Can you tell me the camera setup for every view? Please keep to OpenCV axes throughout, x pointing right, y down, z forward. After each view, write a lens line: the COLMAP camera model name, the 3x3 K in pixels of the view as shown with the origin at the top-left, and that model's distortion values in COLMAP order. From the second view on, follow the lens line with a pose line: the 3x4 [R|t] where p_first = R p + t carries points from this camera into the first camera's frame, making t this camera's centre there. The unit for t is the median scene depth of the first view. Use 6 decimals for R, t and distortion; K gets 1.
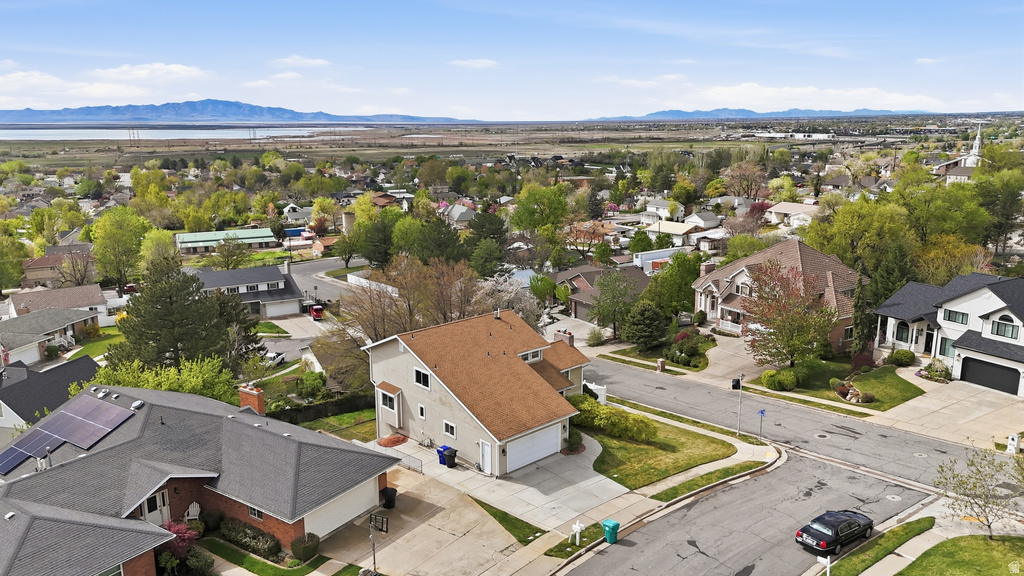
lens RADIAL K [[752.2, 0, 512.0], [0, 752.2, 288.0], [0, 0, 1]] dist [0.076473, -0.069827]
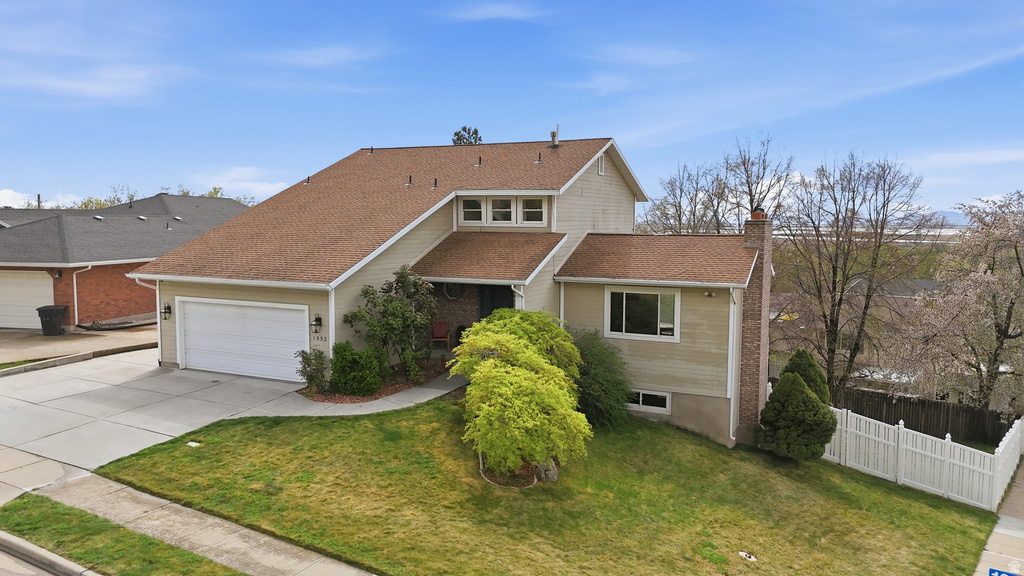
lens RADIAL K [[752.2, 0, 512.0], [0, 752.2, 288.0], [0, 0, 1]] dist [0.076473, -0.069827]
pose [[0.358212, 0.087529, -0.929528, 0.211514], [-0.211731, 0.977272, 0.010430, 0.065311], [0.909315, 0.193073, 0.368603, 0.431606]]
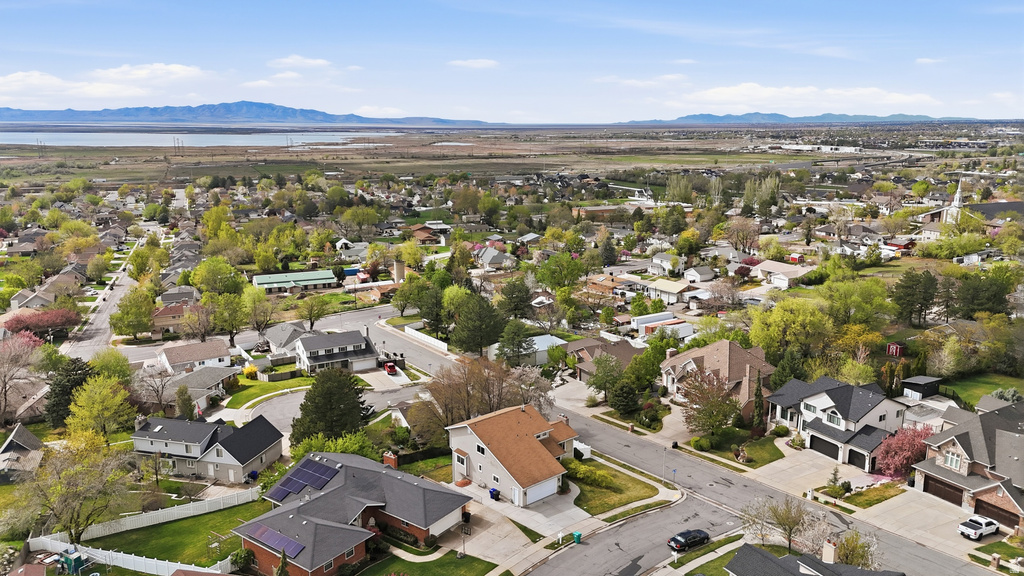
lens RADIAL K [[752.2, 0, 512.0], [0, 752.2, 288.0], [0, 0, 1]] dist [0.076473, -0.069827]
pose [[0.999263, 0.014596, -0.035516, 0.006613], [-0.014699, 0.999888, -0.002666, -0.123741], [0.035473, 0.003186, 0.999366, -0.378445]]
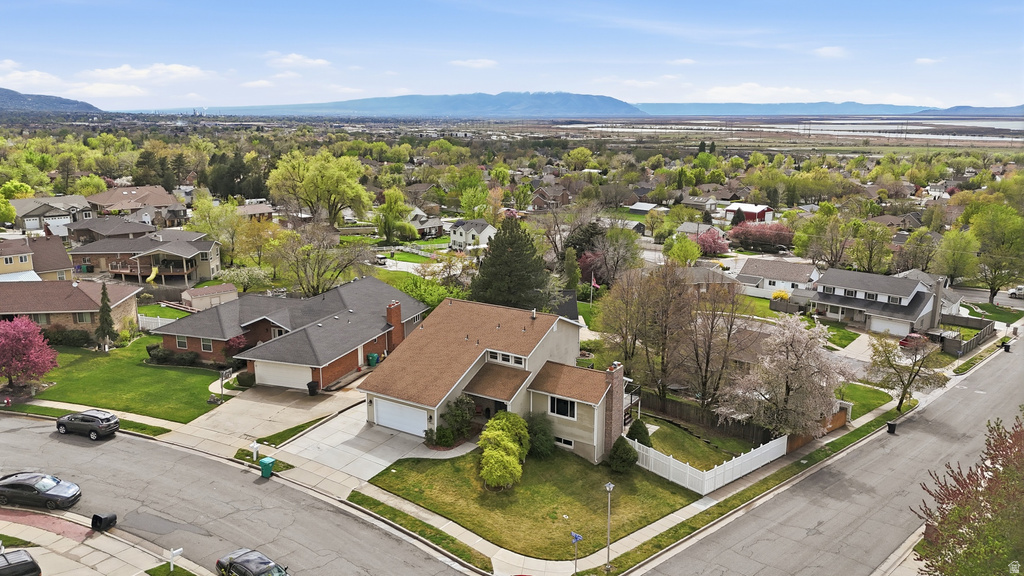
lens RADIAL K [[752.2, 0, 512.0], [0, 752.2, 288.0], [0, 0, 1]] dist [0.076473, -0.069827]
pose [[0.258460, 0.223040, -0.939921, 0.464923], [-0.213735, 0.962070, 0.169523, -0.082295], [0.942081, 0.157079, 0.296328, 0.353931]]
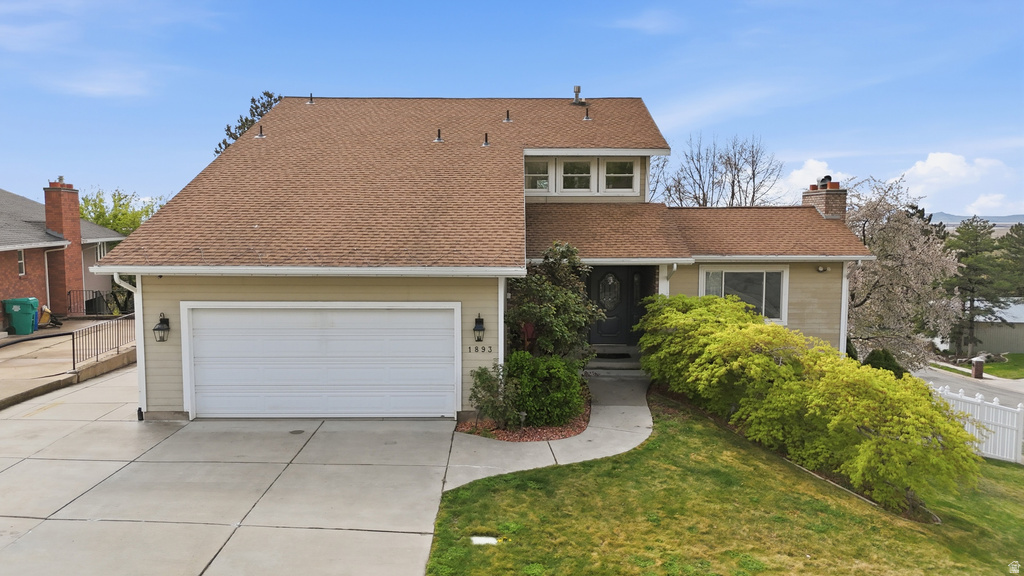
lens RADIAL K [[752.2, 0, 512.0], [0, 752.2, 288.0], [0, 0, 1]] dist [0.076473, -0.069827]
pose [[0.730758, 0.064087, -0.679622, 0.116406], [-0.153440, 0.985528, -0.072052, 0.086448], [0.665169, 0.156934, 0.730015, 0.372612]]
